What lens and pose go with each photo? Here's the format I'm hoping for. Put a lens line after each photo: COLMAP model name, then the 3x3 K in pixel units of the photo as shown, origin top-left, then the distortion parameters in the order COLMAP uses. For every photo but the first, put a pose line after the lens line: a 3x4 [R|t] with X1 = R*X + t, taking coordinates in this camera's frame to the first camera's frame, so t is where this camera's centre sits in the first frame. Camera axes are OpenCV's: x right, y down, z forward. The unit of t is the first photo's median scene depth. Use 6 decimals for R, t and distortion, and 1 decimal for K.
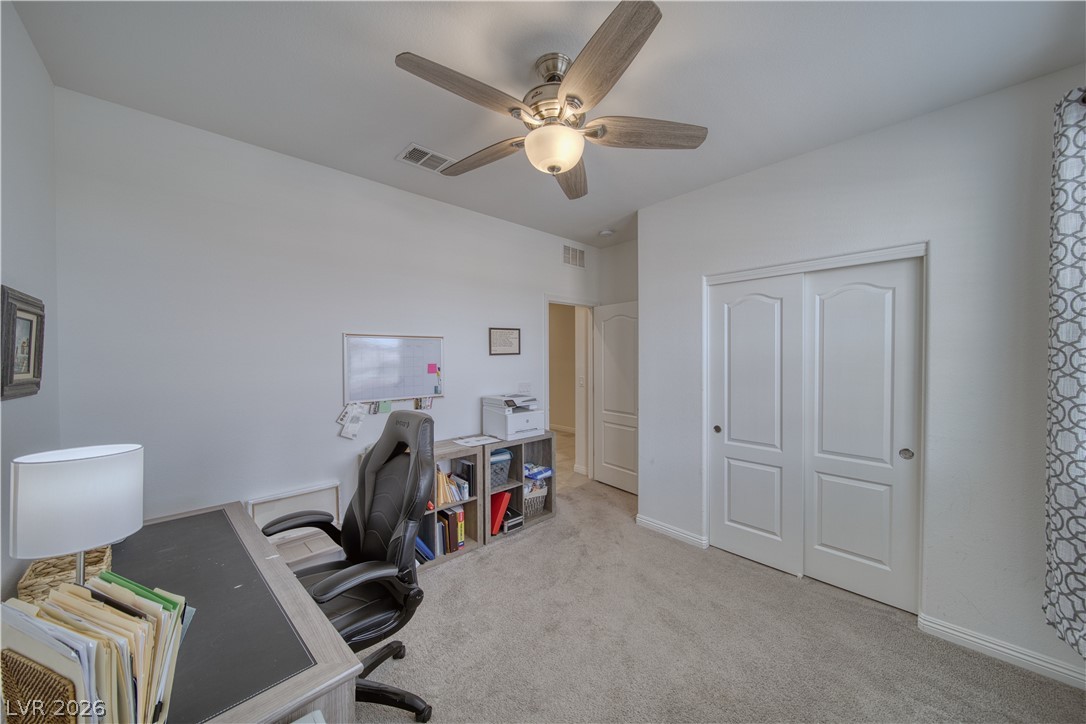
lens RADIAL K [[380.5, 0, 542.6], [0, 380.5, 361.5], [0, 0, 1]] dist [-0.002414, -0.000624]
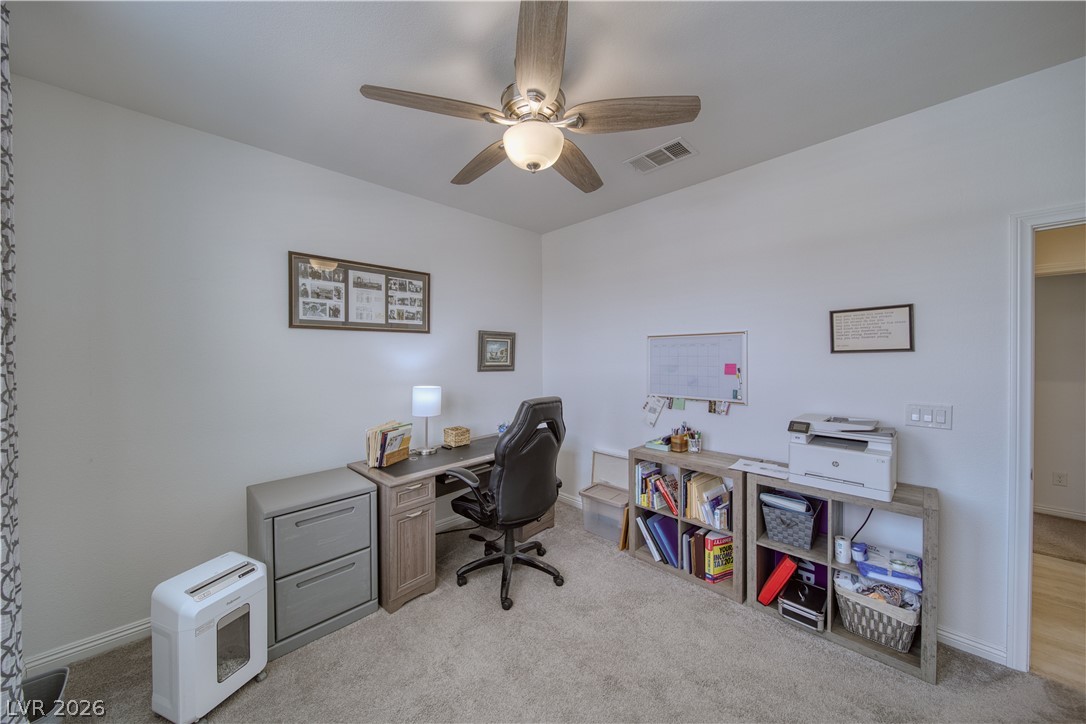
lens RADIAL K [[380.5, 0, 542.6], [0, 380.5, 361.5], [0, 0, 1]] dist [-0.002414, -0.000624]
pose [[0.019055, 0.015446, -0.999699, 0.565299], [-0.011621, 0.999817, 0.015227, -0.007229], [0.999751, 0.011327, 0.019231, 0.554669]]
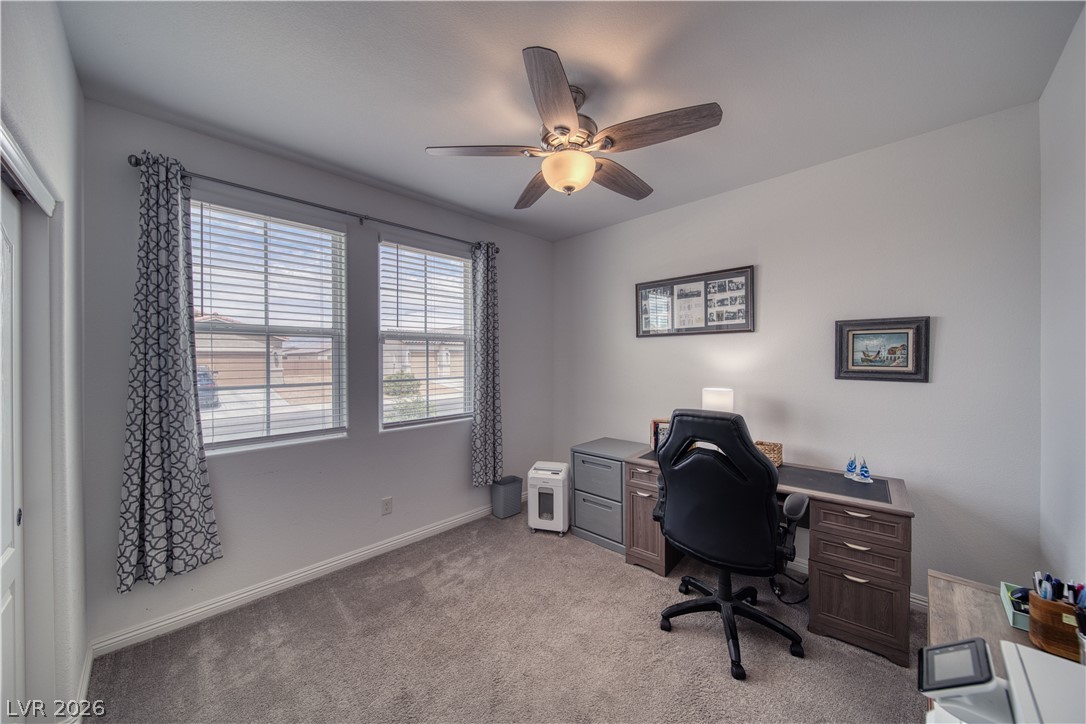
lens RADIAL K [[380.5, 0, 542.6], [0, 380.5, 361.5], [0, 0, 1]] dist [-0.002414, -0.000624]
pose [[-0.999063, 0.007313, -0.042659, 0.091314], [0.006190, 0.999632, 0.026395, -0.019424], [0.042836, 0.026107, -0.998741, 1.159084]]
